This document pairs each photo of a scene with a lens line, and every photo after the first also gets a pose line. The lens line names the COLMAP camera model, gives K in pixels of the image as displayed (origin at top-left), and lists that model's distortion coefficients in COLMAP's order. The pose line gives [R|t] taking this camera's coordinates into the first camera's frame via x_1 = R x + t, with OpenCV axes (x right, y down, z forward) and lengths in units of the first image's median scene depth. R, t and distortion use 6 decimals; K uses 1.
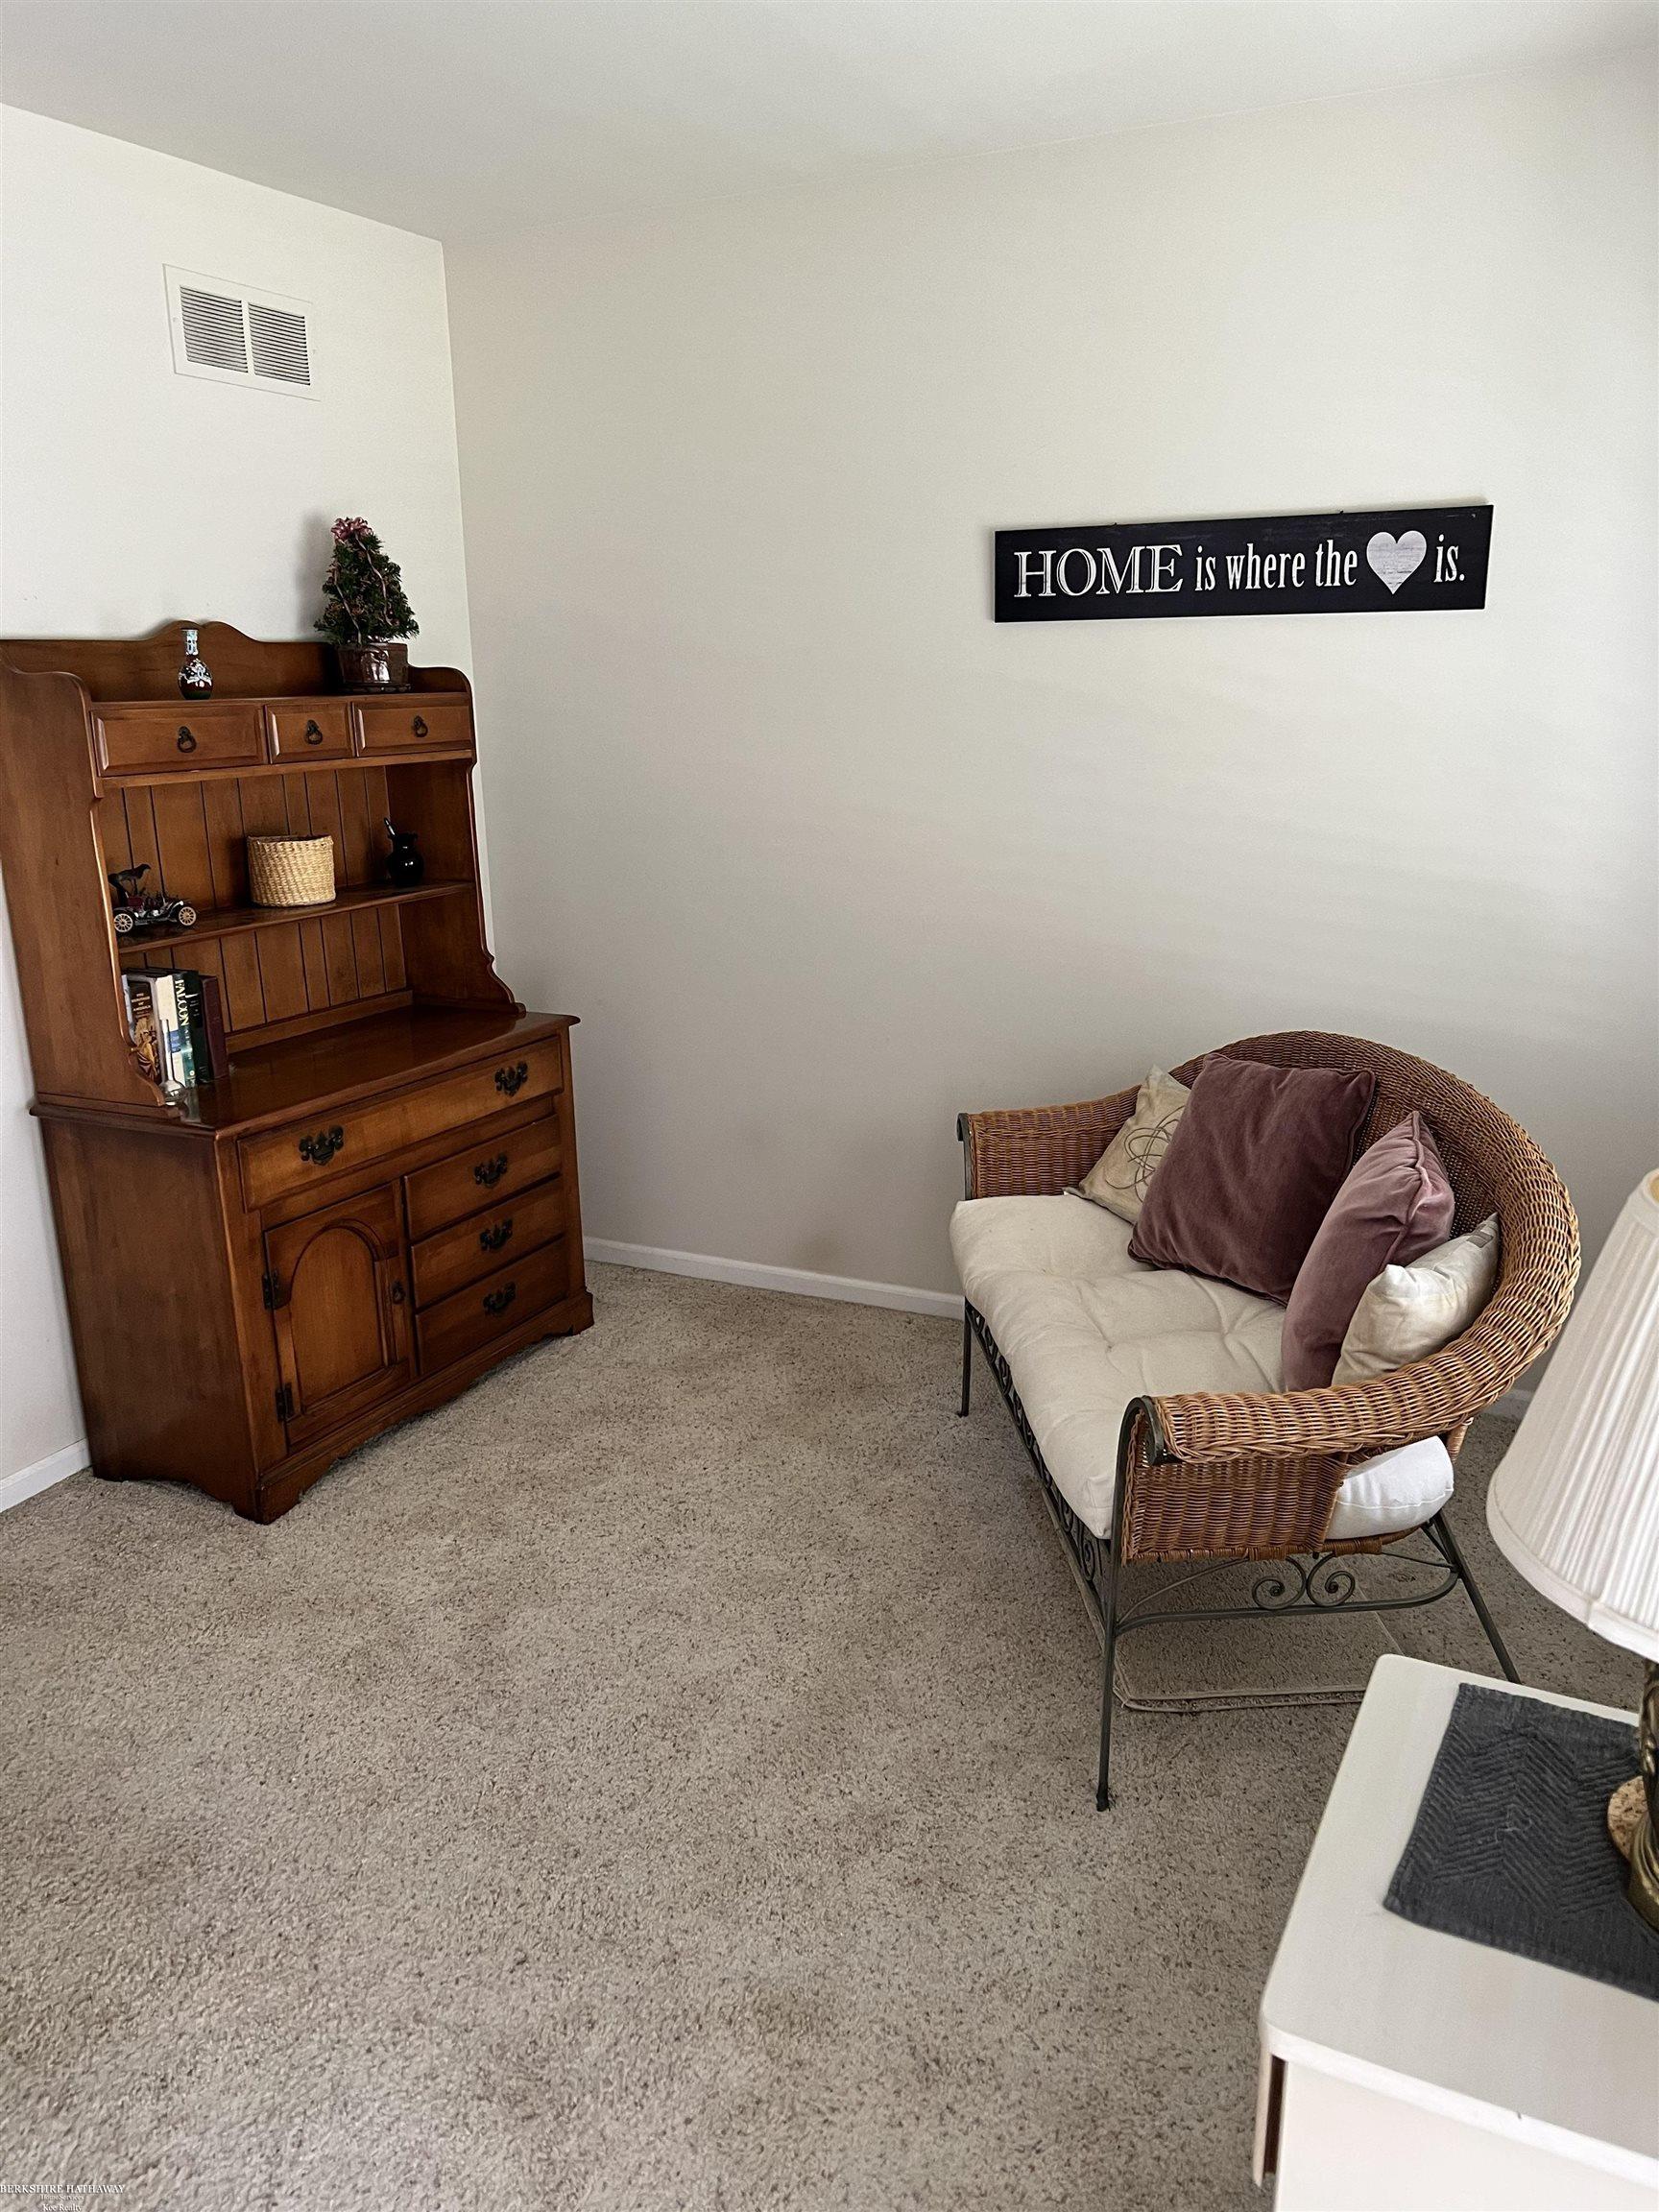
lens RADIAL K [[1695.1, 0, 827.0], [0, 1695.1, 1074.7], [0, 0, 1]] dist [0.094249, -0.158800]
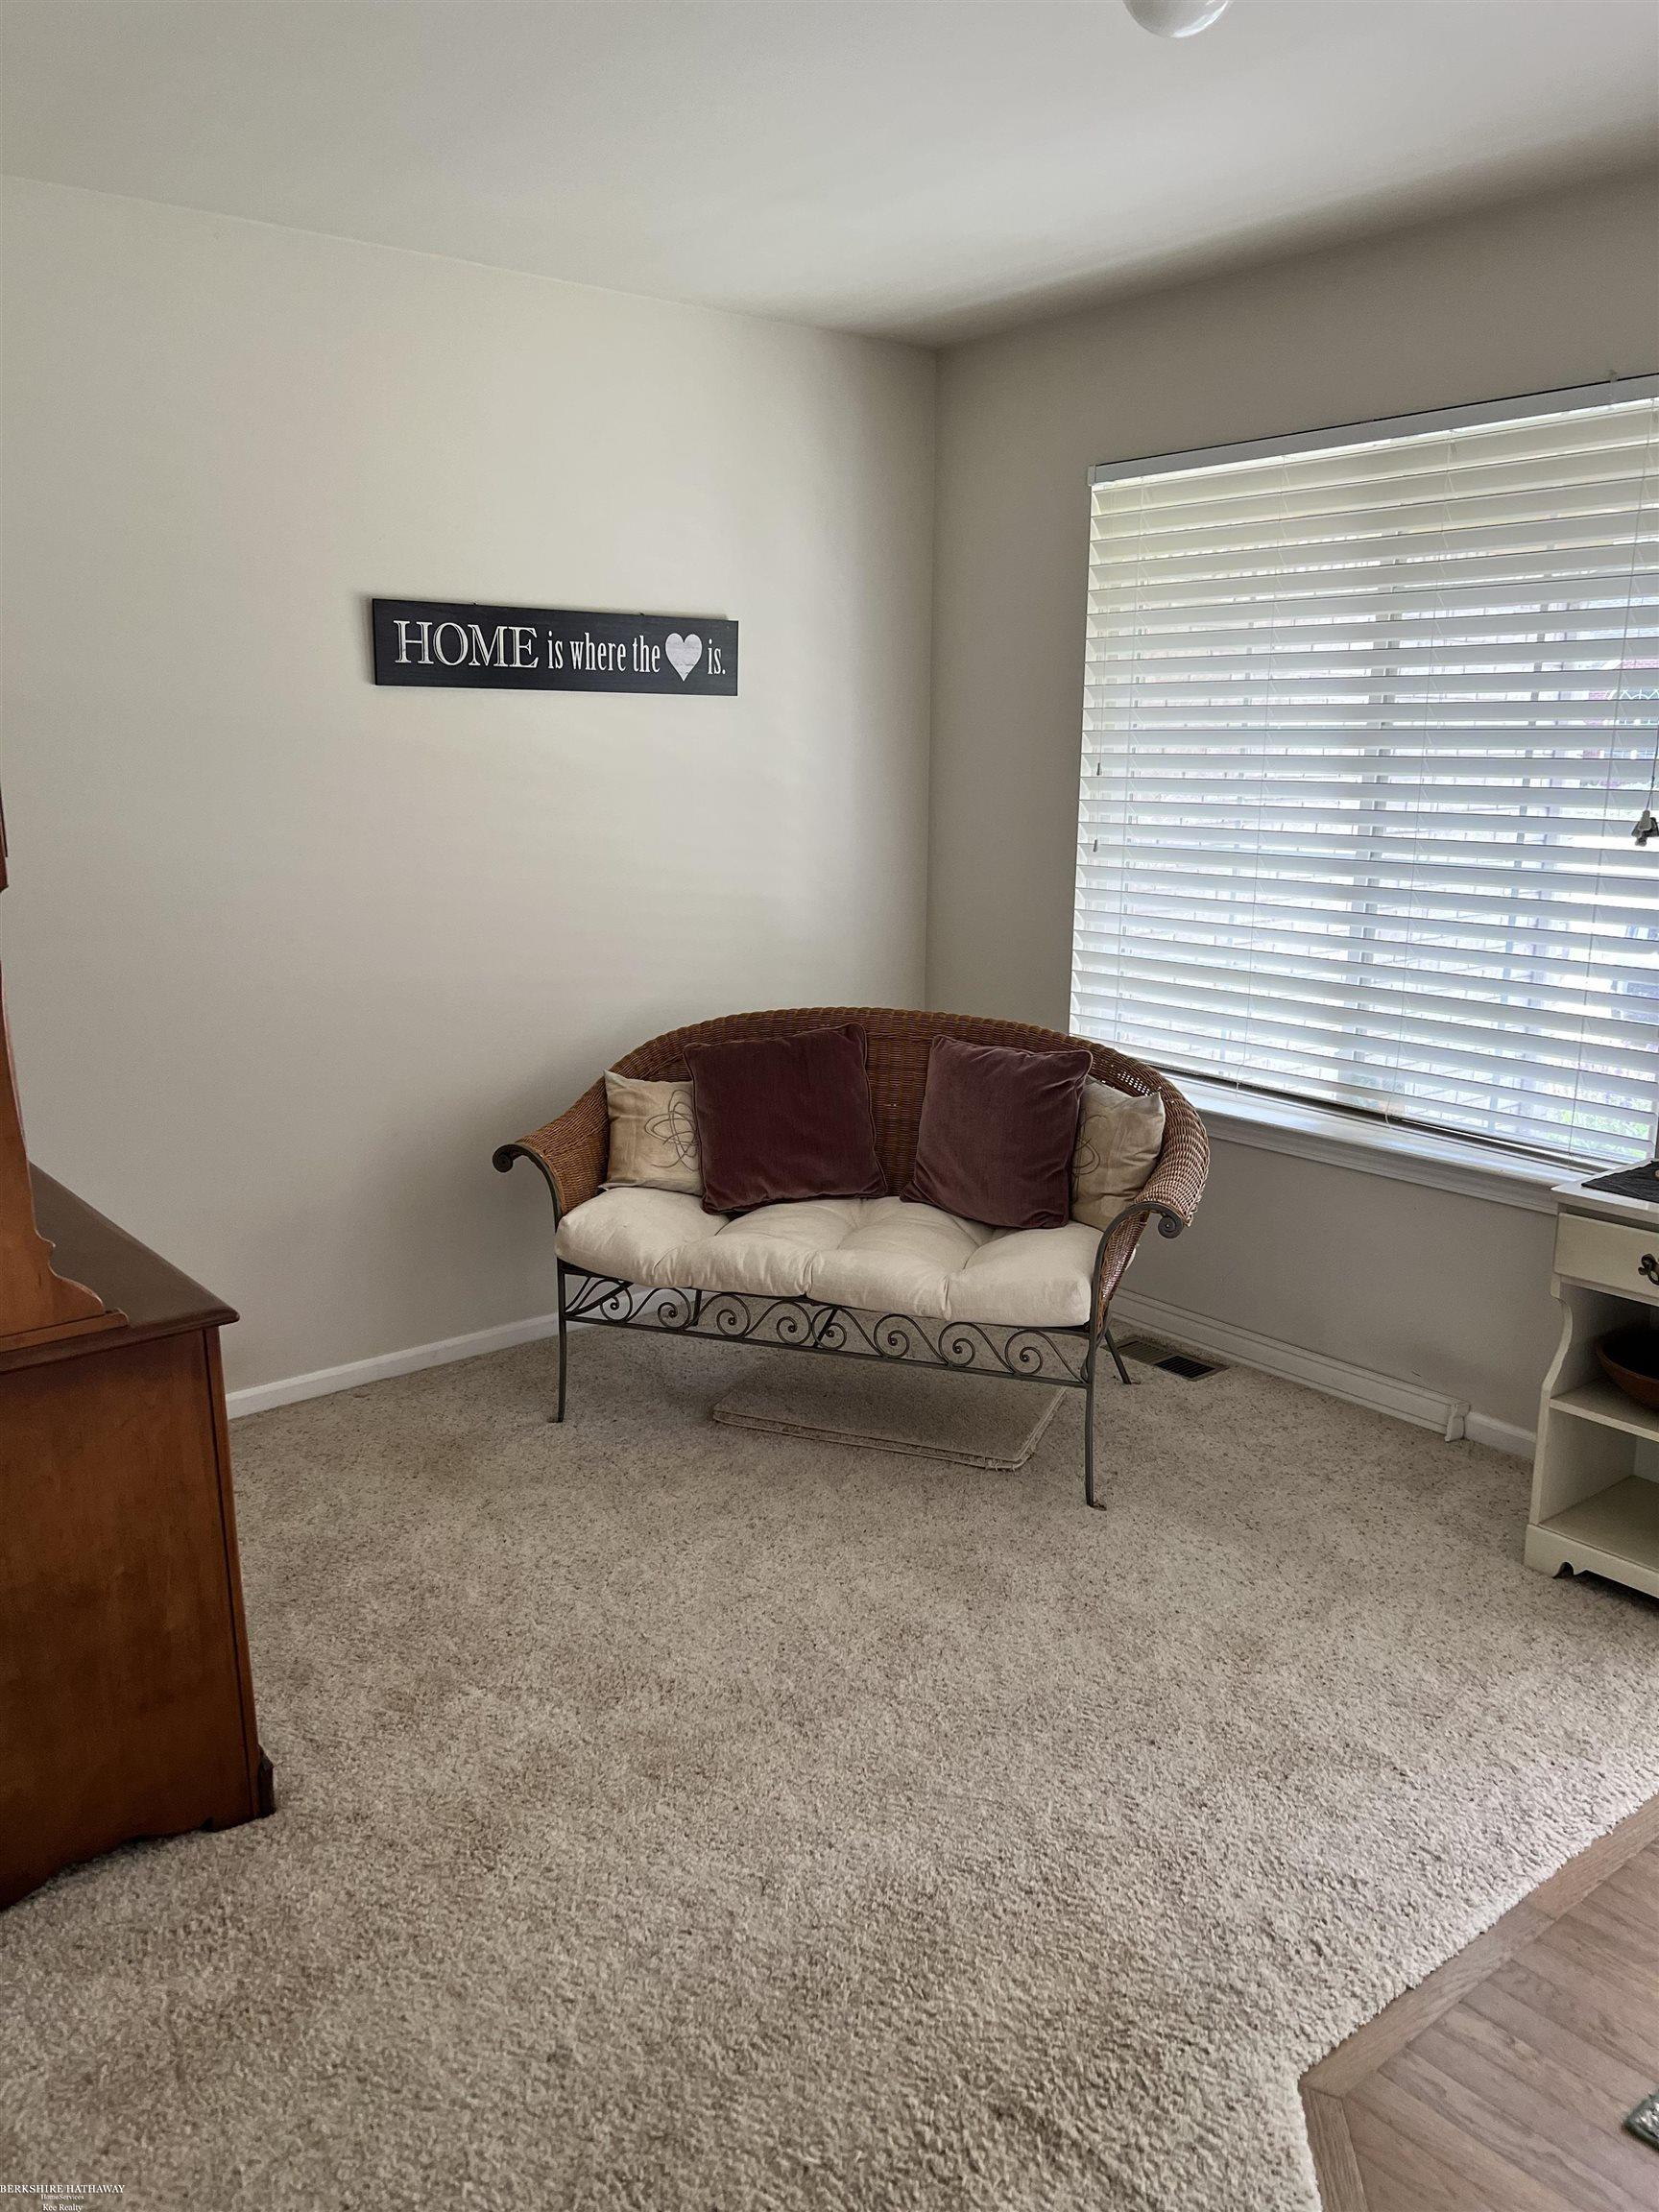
lens RADIAL K [[1649.5, 0, 837.9], [0, 1649.5, 1115.6], [0, 0, 1]] dist [0.041355, -0.059360]
pose [[0.401795, -0.183283, 0.897200, -0.778276], [0.215337, 0.971202, 0.101966, -0.057705], [-0.890051, 0.152231, 0.429691, 0.381165]]
